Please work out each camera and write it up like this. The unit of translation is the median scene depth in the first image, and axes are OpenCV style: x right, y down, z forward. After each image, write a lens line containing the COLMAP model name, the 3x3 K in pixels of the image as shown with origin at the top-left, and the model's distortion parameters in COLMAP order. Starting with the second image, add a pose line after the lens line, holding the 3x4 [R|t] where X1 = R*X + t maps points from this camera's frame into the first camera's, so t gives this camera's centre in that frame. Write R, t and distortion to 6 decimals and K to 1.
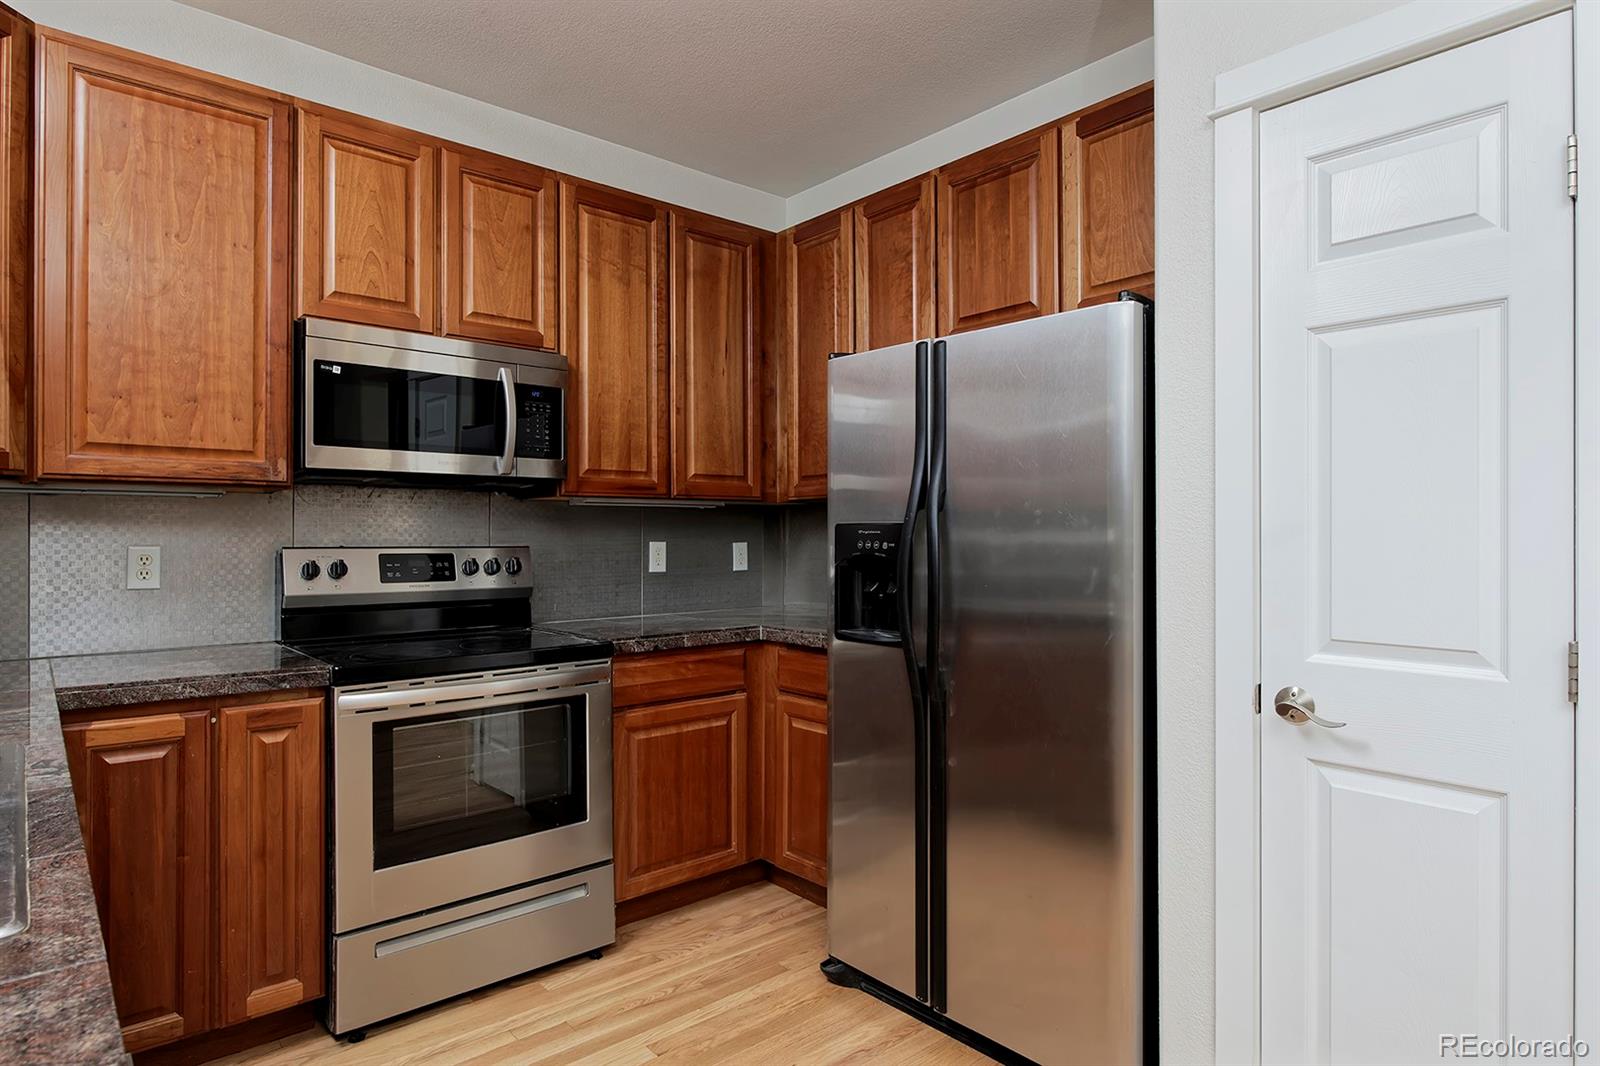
lens RADIAL K [[894.2, 0, 792.6], [0, 894.2, 532.9], [0, 0, 1]] dist [0.000849, -0.003876]
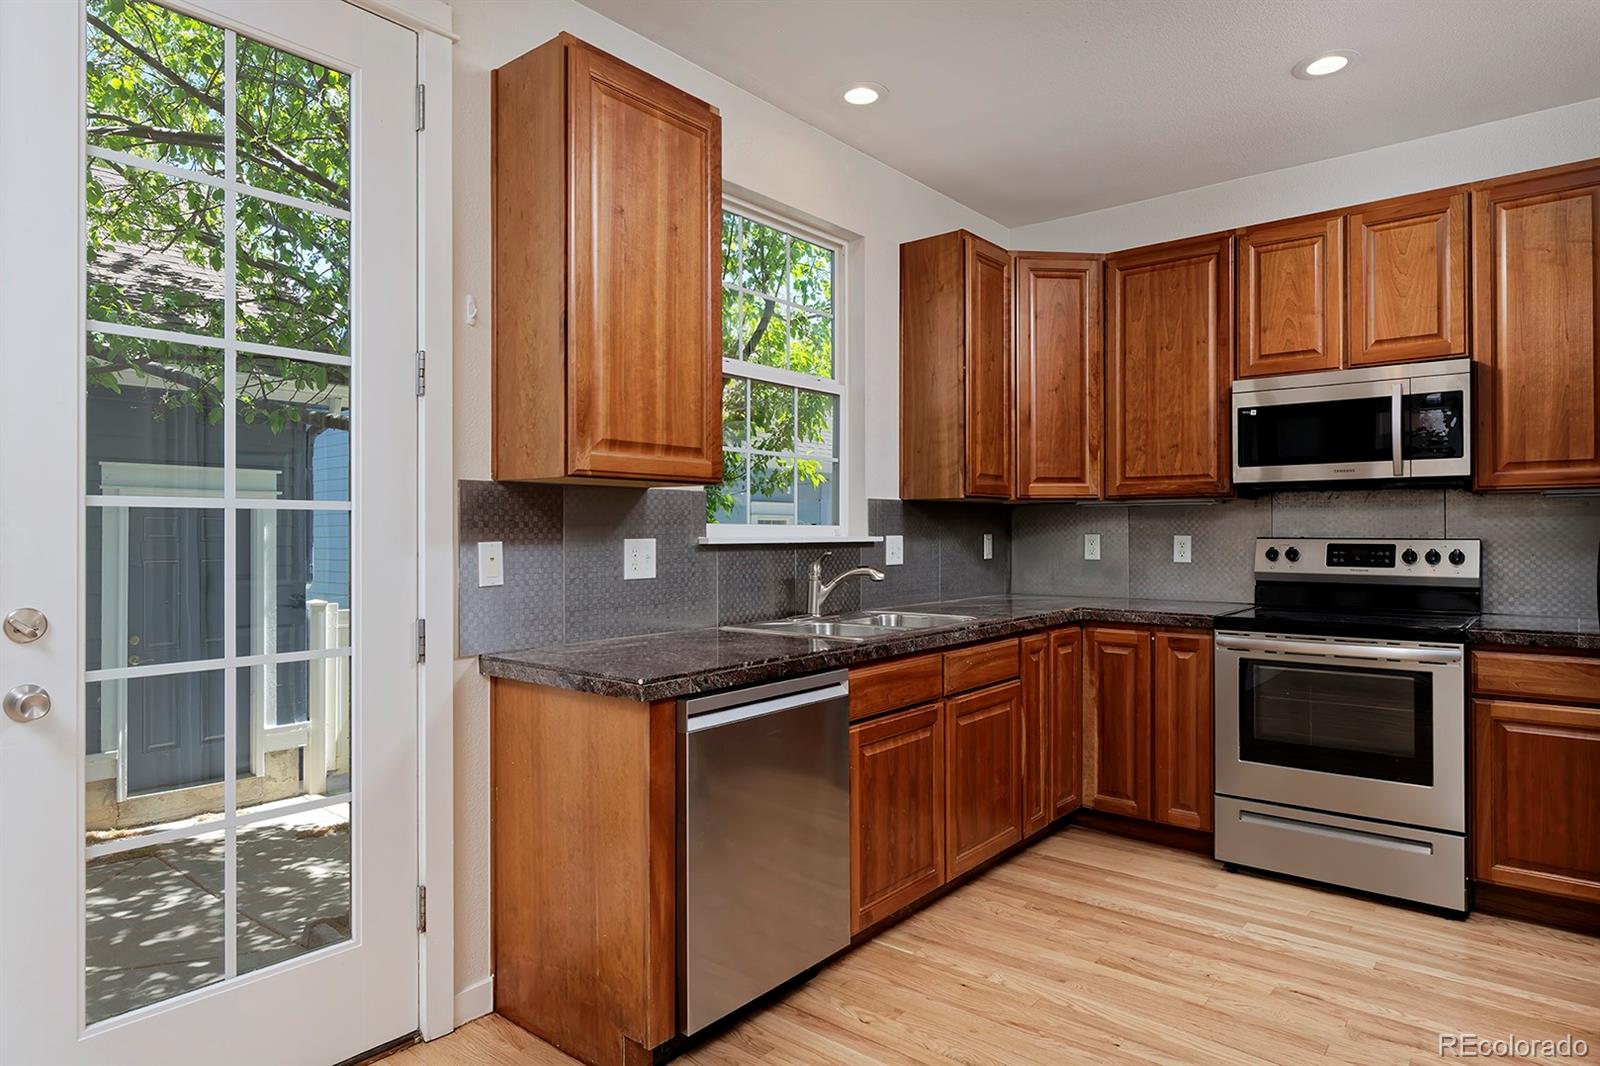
lens RADIAL K [[931.0, 0, 807.1], [0, 931.0, 528.9], [0, 0, 1]] dist [-0.002852, 0.000751]
pose [[0.166490, -0.000872, -0.986043, 0.770034], [0.004786, 0.999989, -0.000076, -0.000528], [0.986032, -0.004707, 0.166492, 0.049157]]
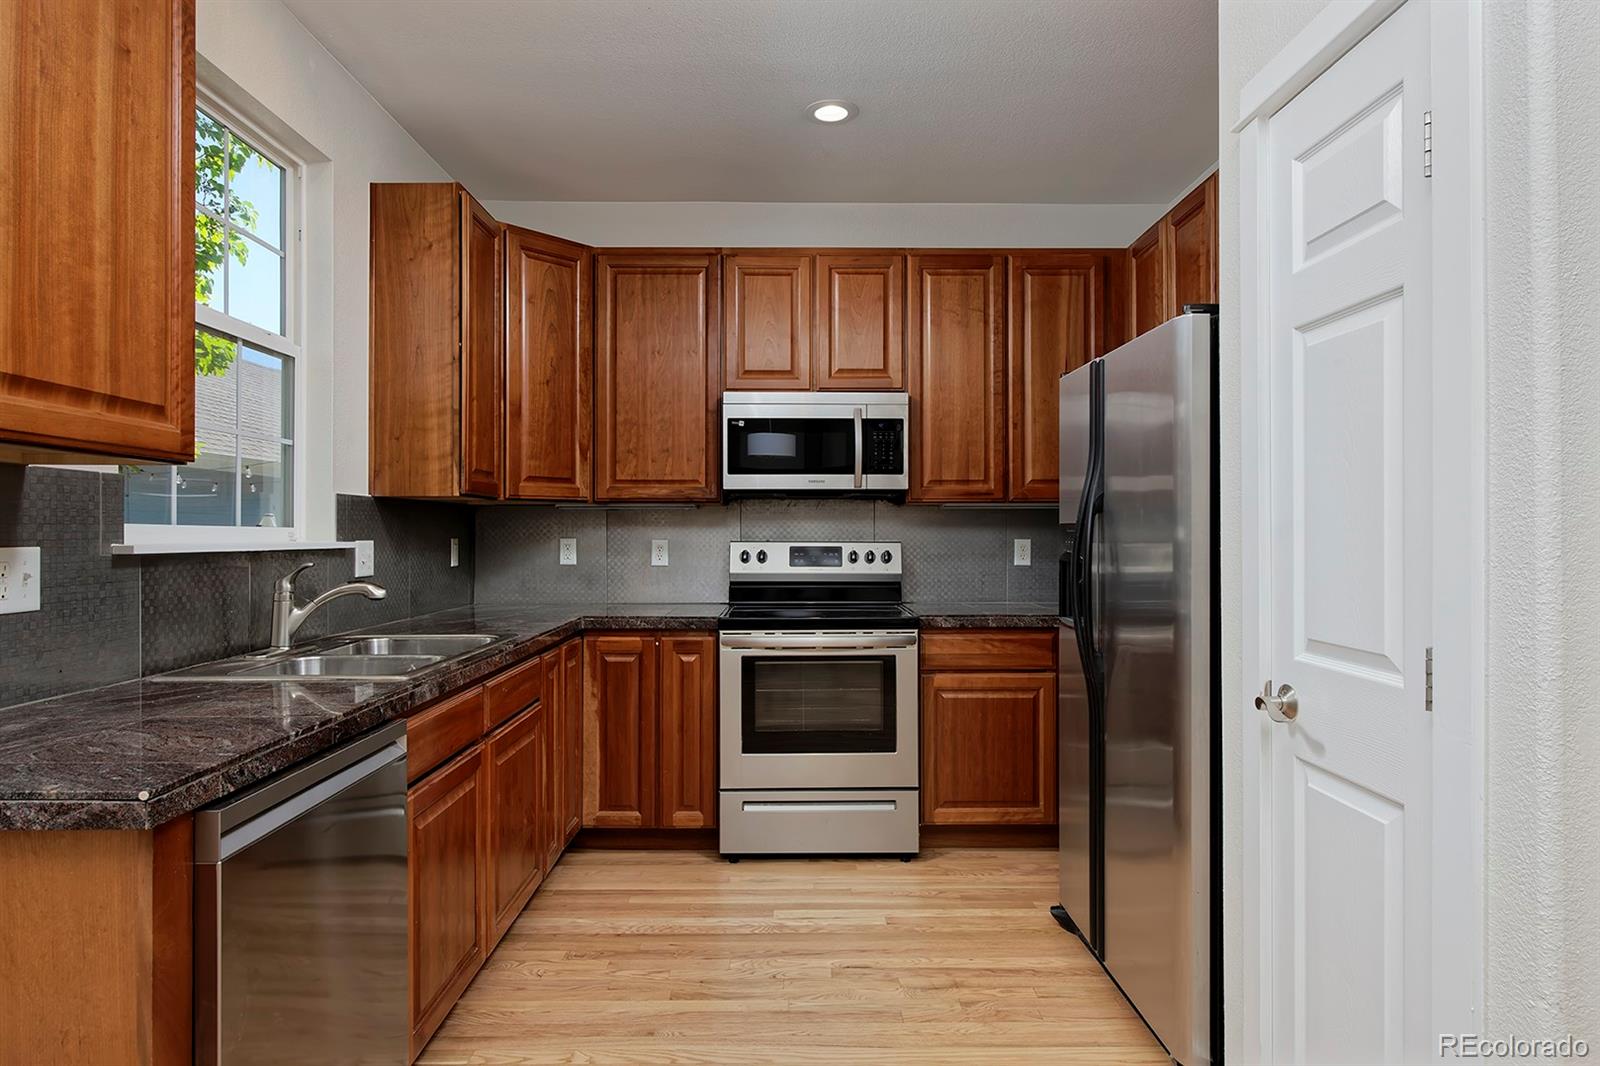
lens RADIAL K [[894.2, 0, 798.3], [0, 894.2, 532.0], [0, 0, 1]] dist [0.000849, -0.003876]
pose [[0.760046, 0.000233, -0.649869, 0.504717], [0.001024, 0.999998, 0.001556, -0.001322], [0.649868, -0.001848, 0.760045, -0.079731]]
